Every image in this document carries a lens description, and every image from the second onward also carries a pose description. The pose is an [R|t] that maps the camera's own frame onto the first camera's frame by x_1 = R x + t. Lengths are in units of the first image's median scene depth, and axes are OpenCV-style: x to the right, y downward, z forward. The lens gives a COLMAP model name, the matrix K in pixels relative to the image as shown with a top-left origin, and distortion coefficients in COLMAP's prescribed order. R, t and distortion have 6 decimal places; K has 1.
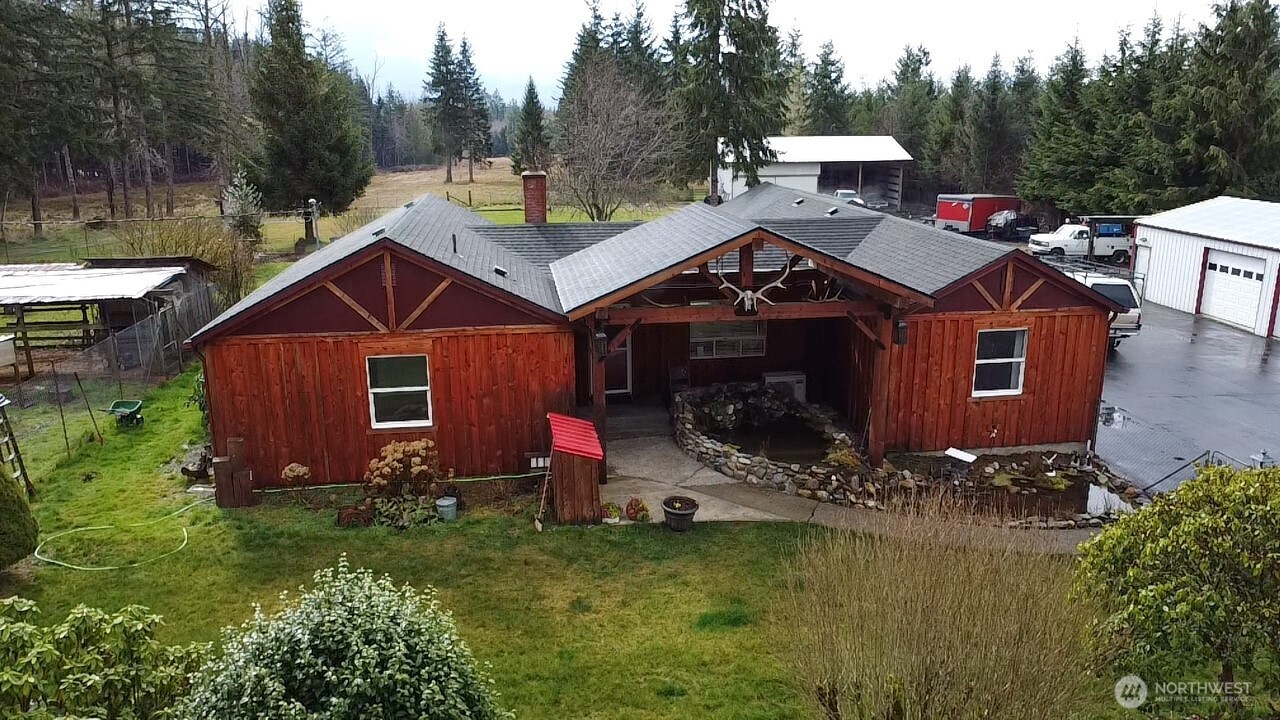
lens RADIAL K [[928.8, 0, 640.0], [0, 928.8, 360.0], [0, 0, 1]] dist [-0.026306, 0.001783]
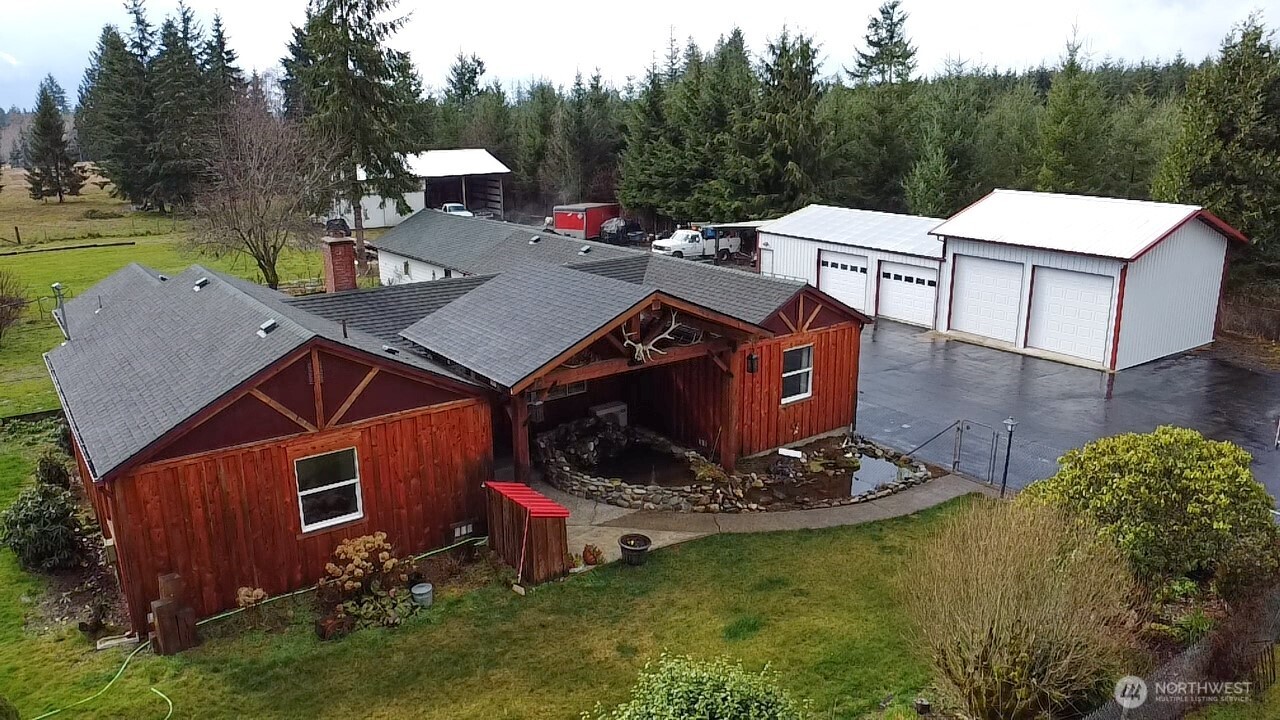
lens RADIAL K [[928.8, 0, 640.0], [0, 928.8, 360.0], [0, 0, 1]] dist [-0.026306, 0.001783]
pose [[0.877739, -0.126965, 0.462010, -0.383910], [0.125127, 0.991531, 0.034763, -0.088112], [-0.462511, 0.027297, 0.886193, -0.009696]]
